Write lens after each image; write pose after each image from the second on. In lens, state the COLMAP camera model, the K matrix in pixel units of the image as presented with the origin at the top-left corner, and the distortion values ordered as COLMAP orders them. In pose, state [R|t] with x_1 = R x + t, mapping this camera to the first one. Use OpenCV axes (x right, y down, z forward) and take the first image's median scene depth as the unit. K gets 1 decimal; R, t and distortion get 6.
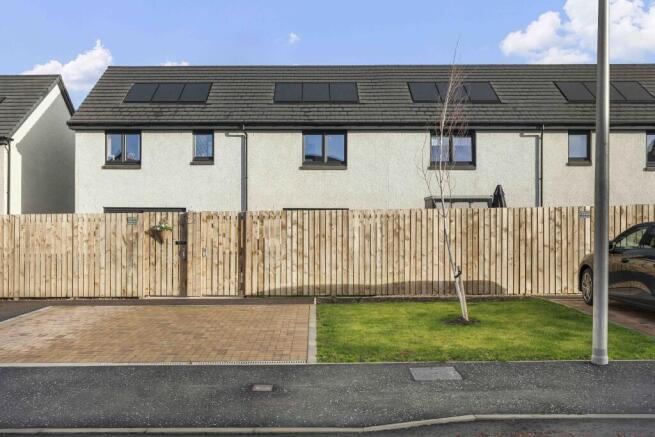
lens RADIAL K [[619.7, 0, 259.9], [0, 619.7, 218.2], [0, 0, 1]] dist [-0.003356, -0.003296]
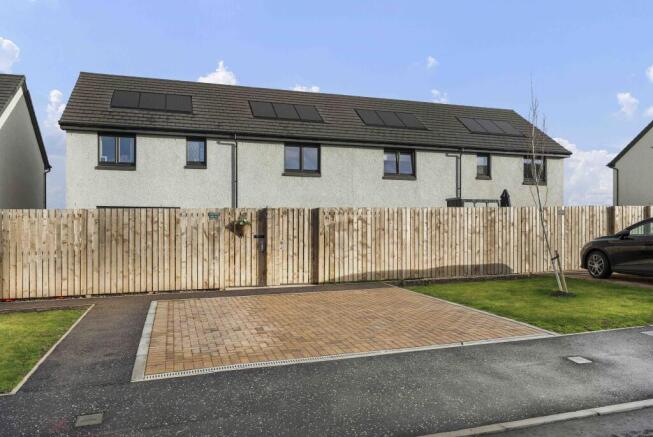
lens RADIAL K [[498.9, 0, 327.0], [0, 498.9, 228.2], [0, 0, 1]] dist [-0.003971, -0.001583]
pose [[0.940142, -0.003321, 0.340767, -0.312290], [-0.001413, 0.999906, 0.013645, 0.013292], [-0.340780, -0.013310, 0.940049, 0.144906]]
